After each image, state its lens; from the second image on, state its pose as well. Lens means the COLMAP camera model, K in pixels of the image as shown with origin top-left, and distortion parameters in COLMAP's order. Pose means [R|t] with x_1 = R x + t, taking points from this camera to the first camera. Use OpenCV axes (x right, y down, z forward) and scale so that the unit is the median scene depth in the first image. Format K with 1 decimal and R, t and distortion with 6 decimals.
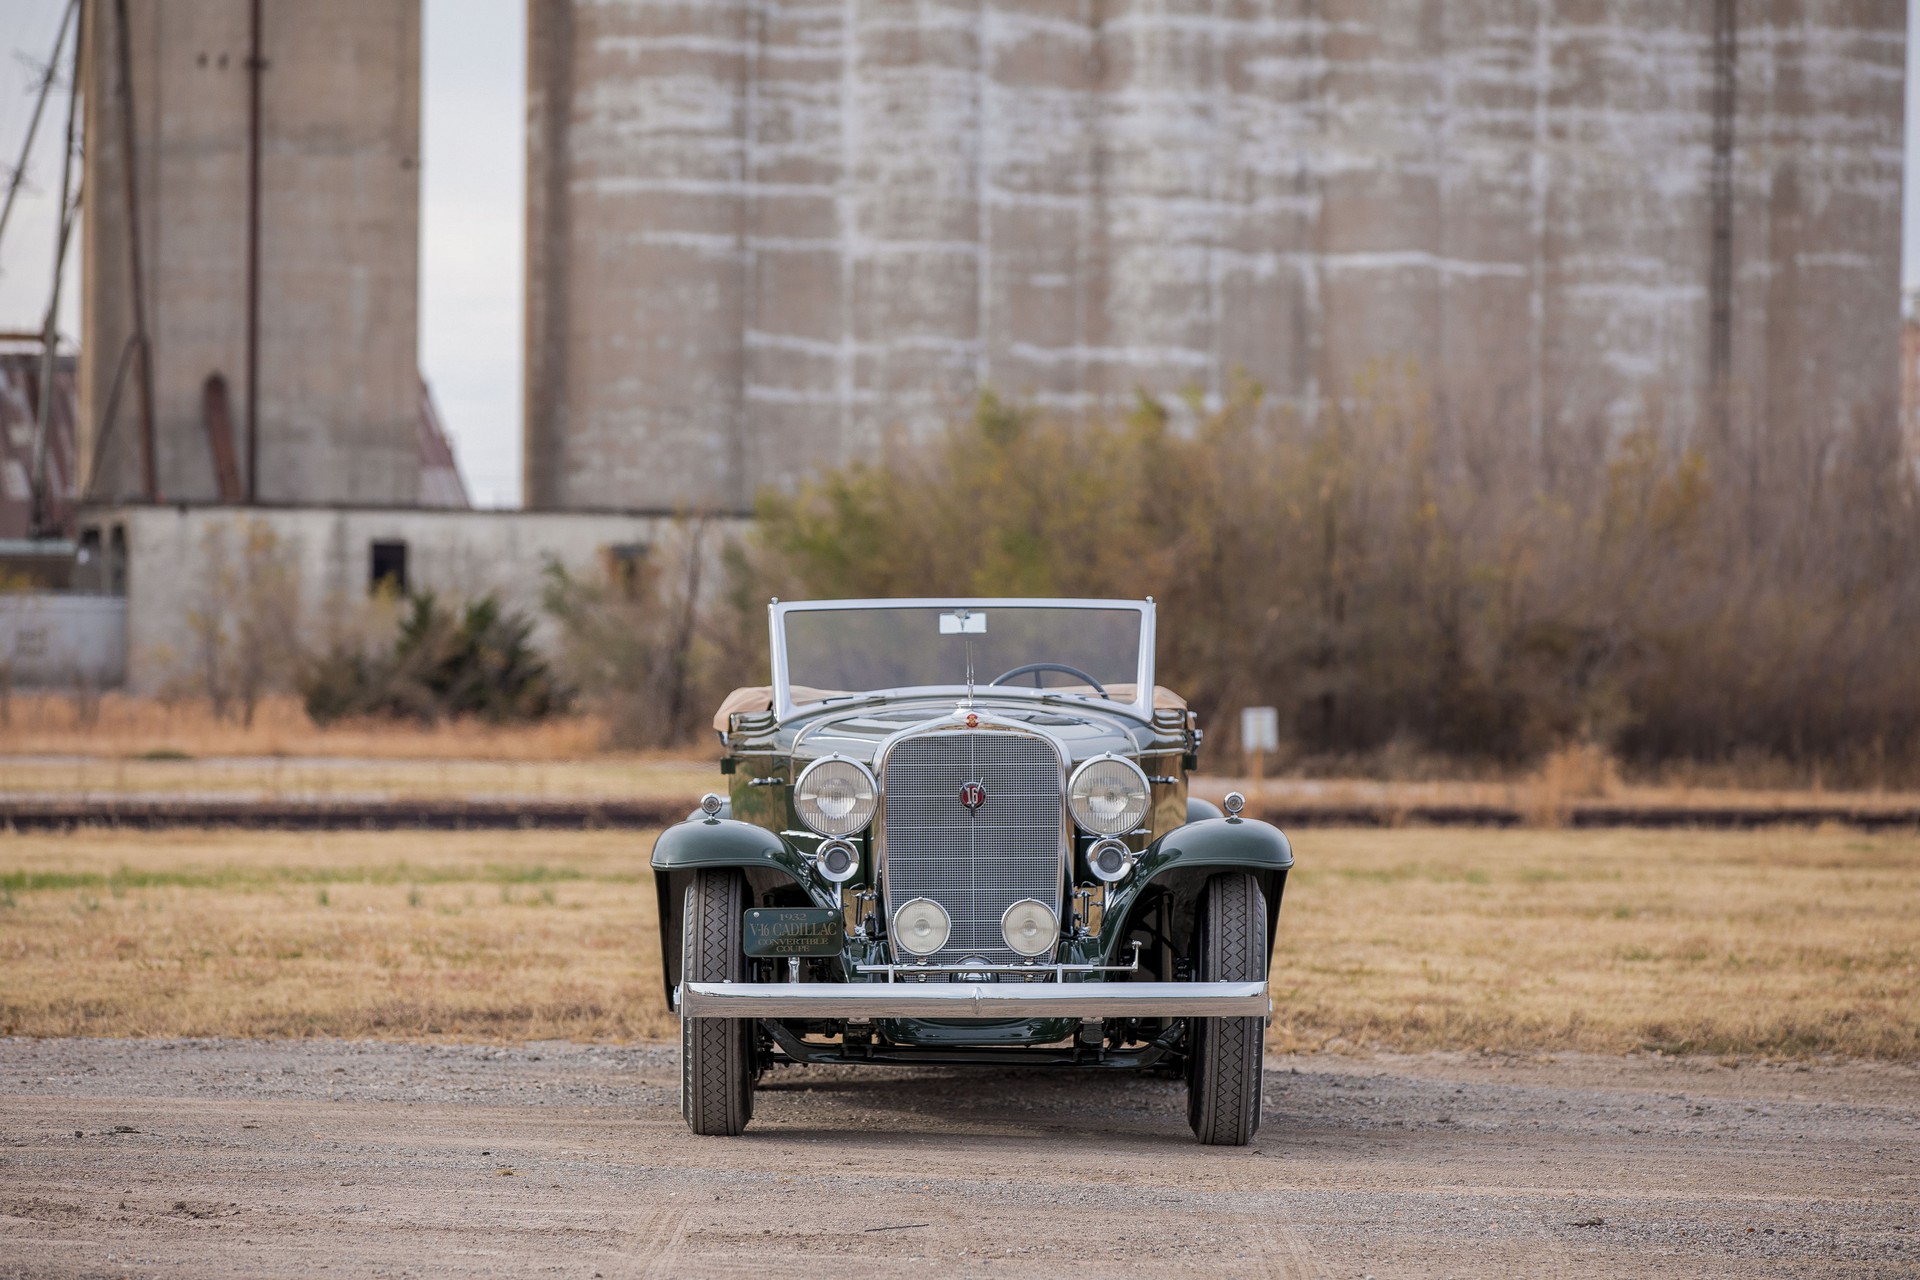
lens RADIAL K [[10960.4, 0, 960.0], [0, 10960.4, 640.0], [0, 0, 1]] dist [0.504154, 45.788840]
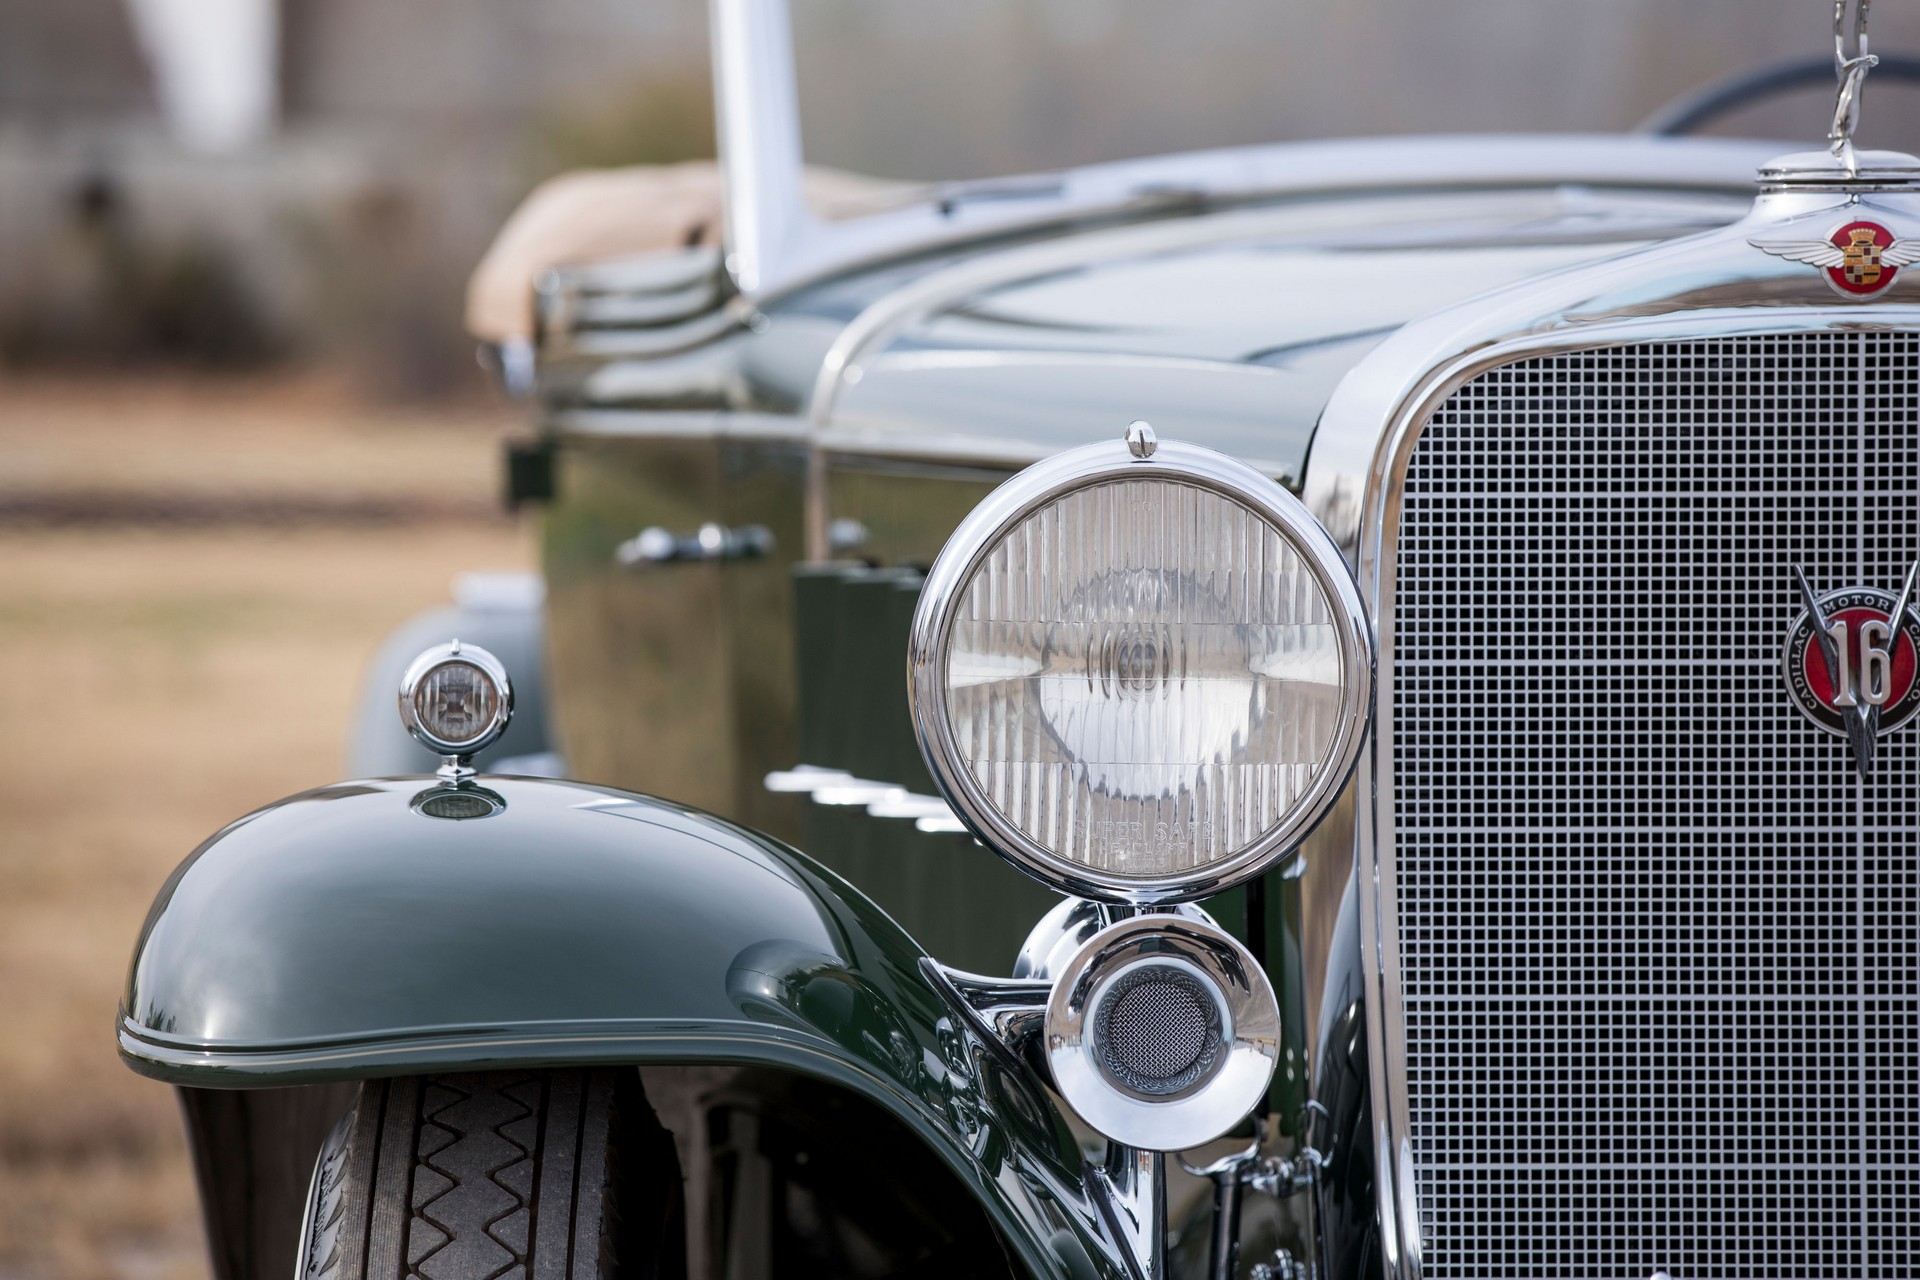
lens RADIAL K [[9699.7, 0, 961.4], [0, 9699.7, 590.9], [0, 0, 1]] dist [1.339550, 4.678090]
pose [[0.999637, 0.007099, 0.026004, -0.017501], [-0.007823, 0.999581, 0.027852, 0.008077], [-0.025796, -0.028045, 0.999274, 0.794508]]
